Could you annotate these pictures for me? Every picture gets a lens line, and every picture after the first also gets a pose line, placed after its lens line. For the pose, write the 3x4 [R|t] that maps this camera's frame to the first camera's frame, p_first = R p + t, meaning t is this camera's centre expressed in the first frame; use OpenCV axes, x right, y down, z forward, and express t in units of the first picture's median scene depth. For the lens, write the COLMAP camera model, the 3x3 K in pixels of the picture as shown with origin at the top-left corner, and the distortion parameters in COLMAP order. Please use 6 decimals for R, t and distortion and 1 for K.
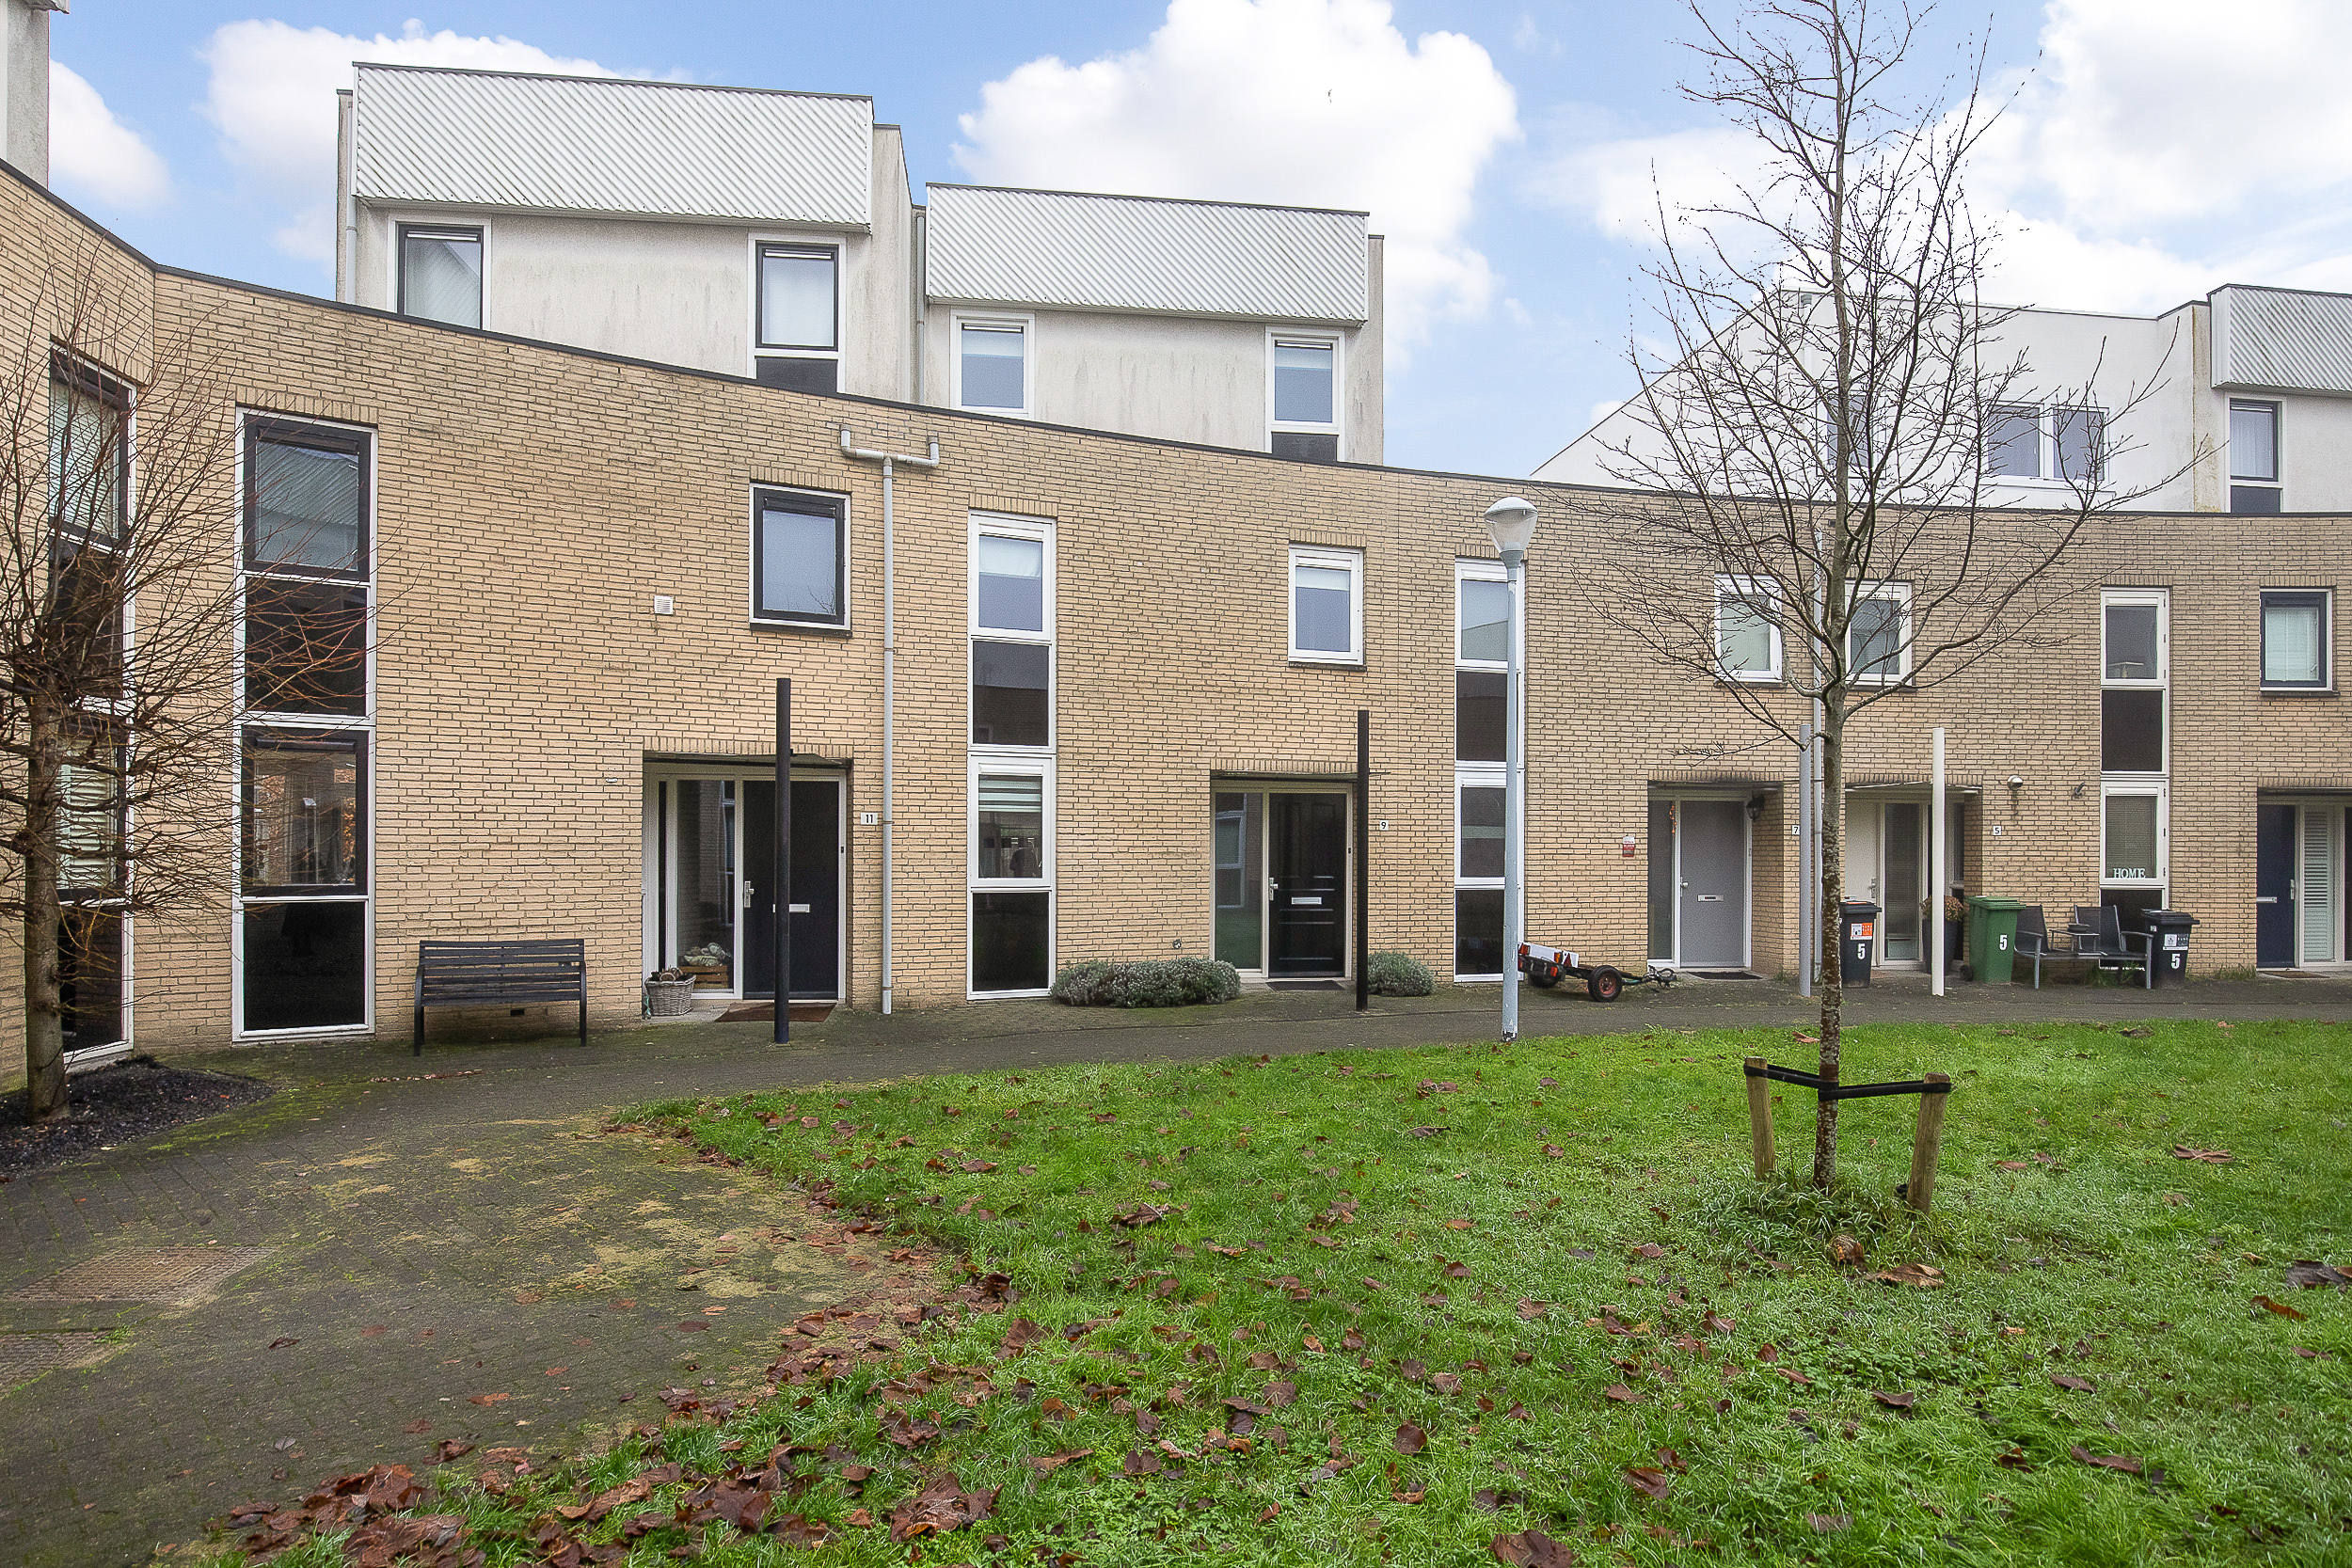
lens RADIAL K [[1280.6, 0, 1175.4], [0, 1280.6, 851.9], [0, 0, 1]] dist [-0.017256, 0.000824]
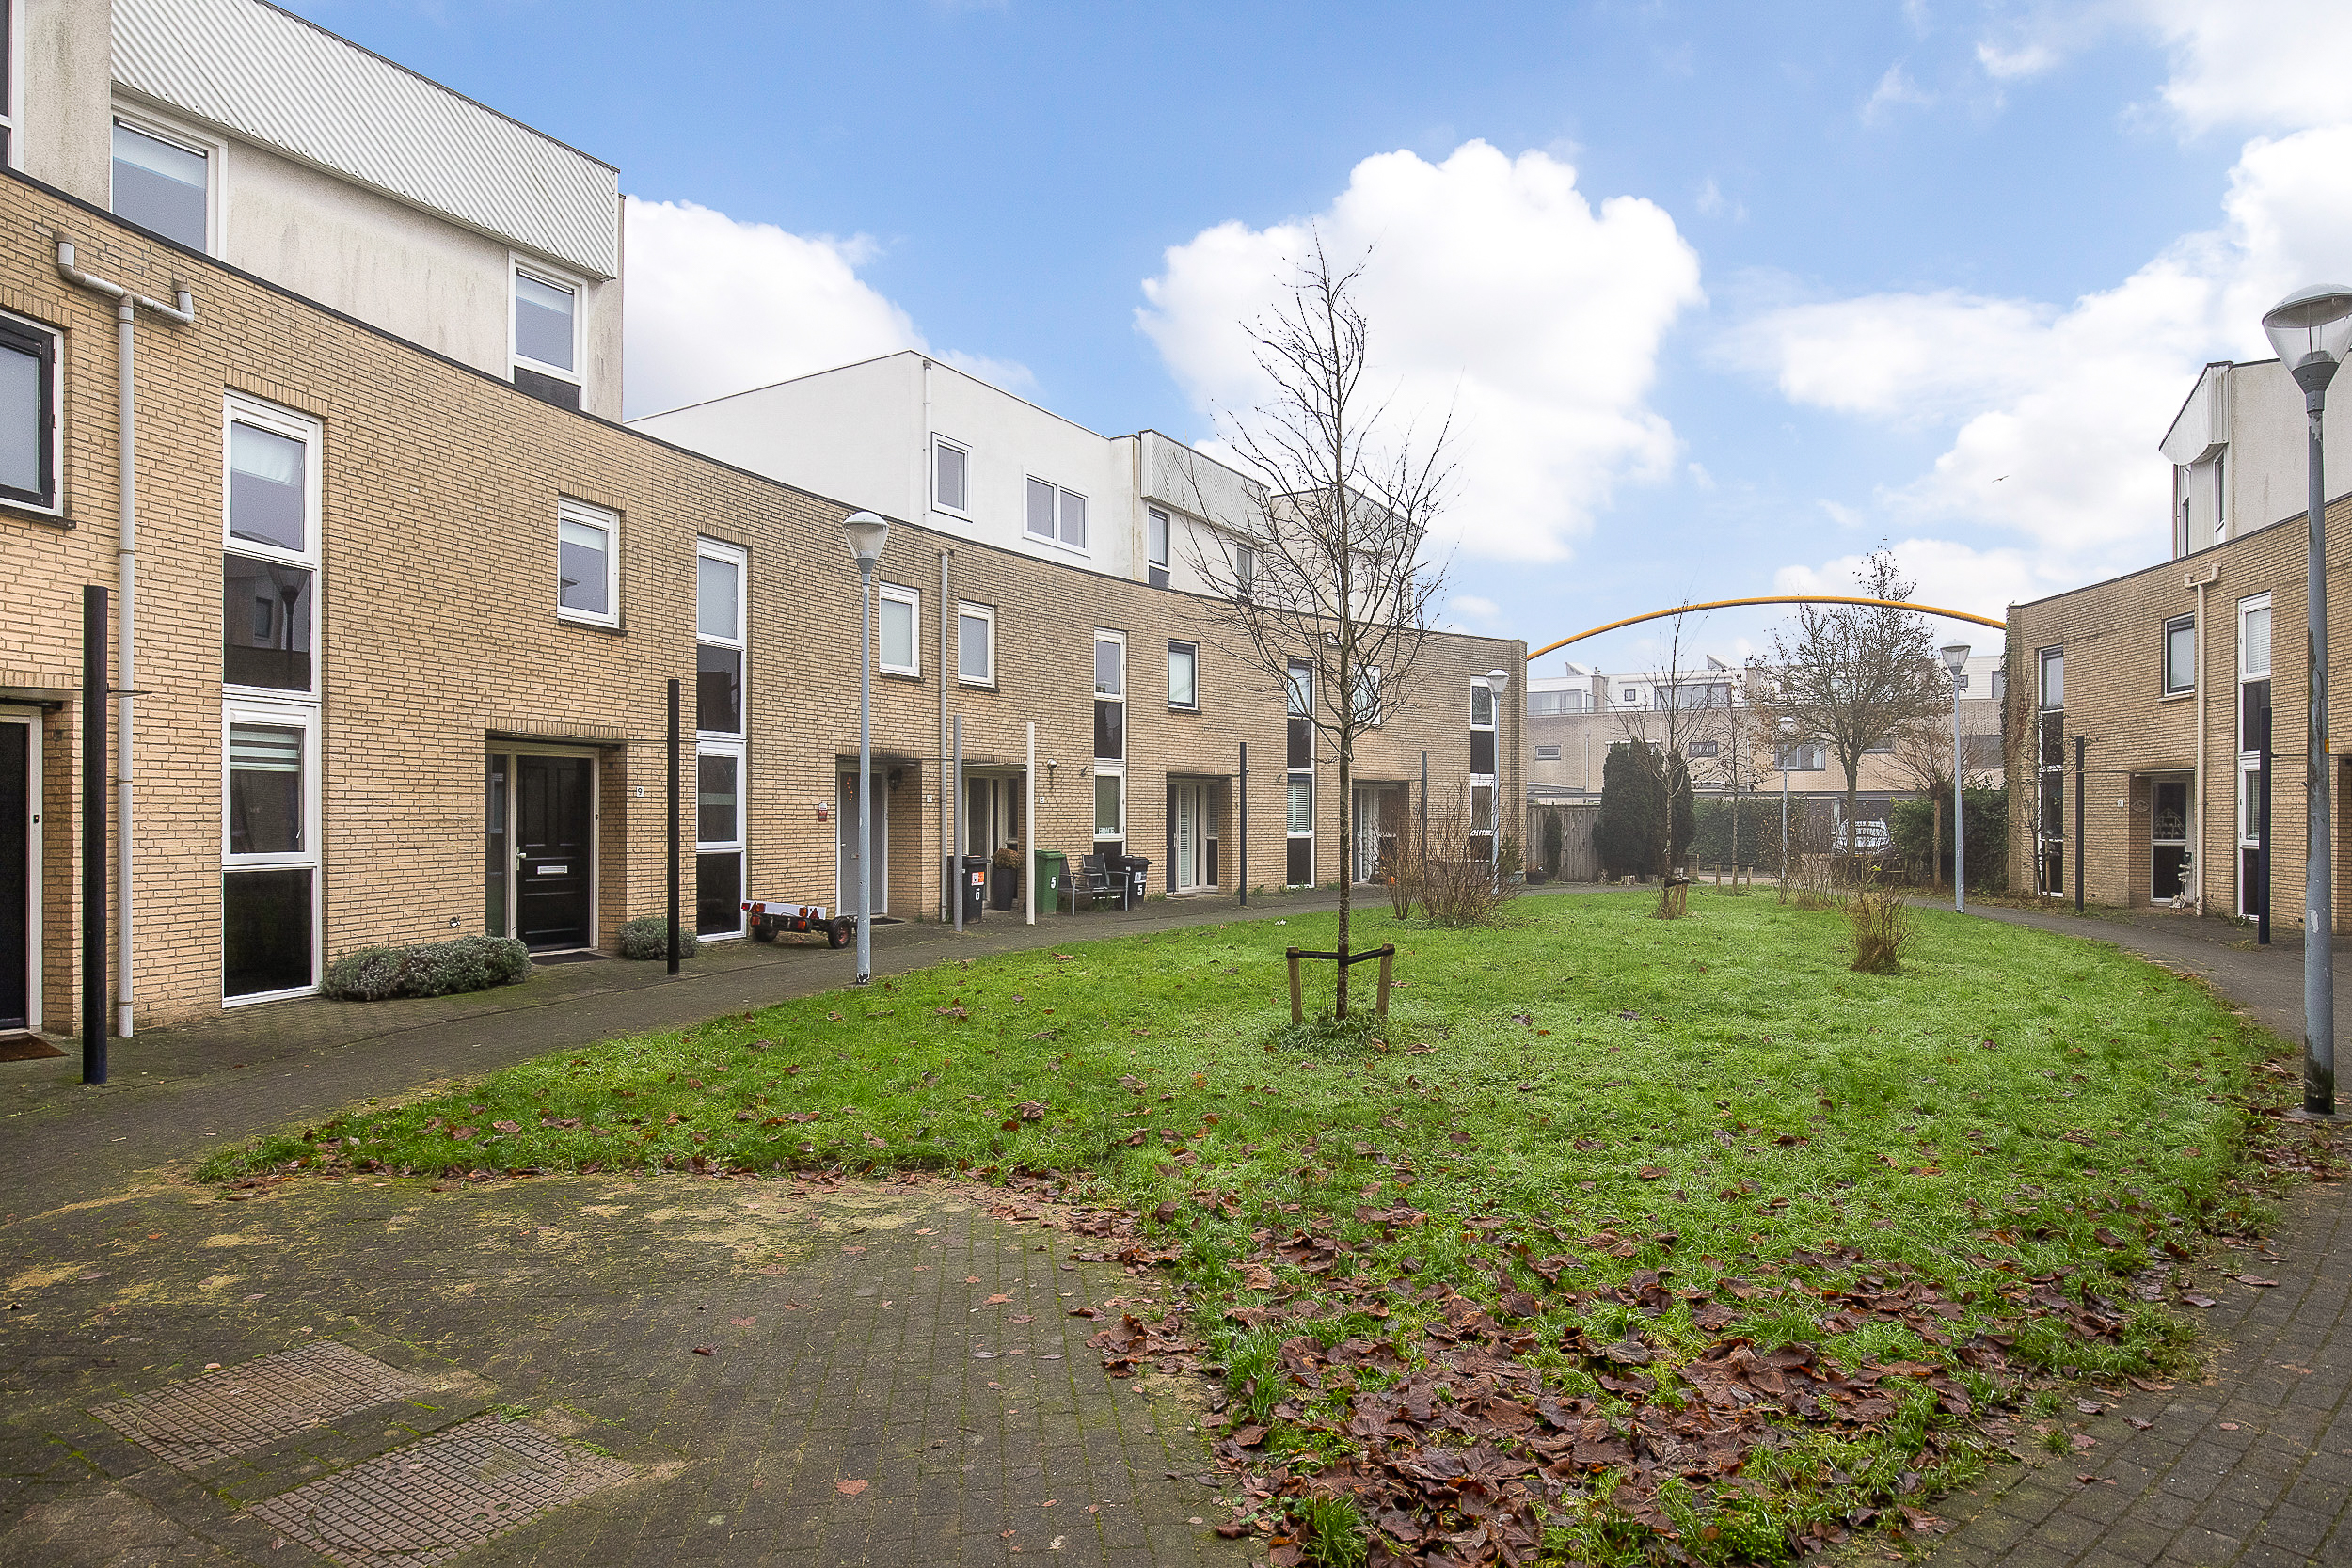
lens RADIAL K [[1310.2, 0, 1176.3], [0, 1310.2, 812.8], [0, 0, 1]] dist [-0.007001, -0.000226]
pose [[0.619522, -0.001609, 0.784978, -0.391297], [0.002183, 0.999998, 0.000327, -0.003706], [-0.784976, 0.001511, 0.619524, 0.038034]]
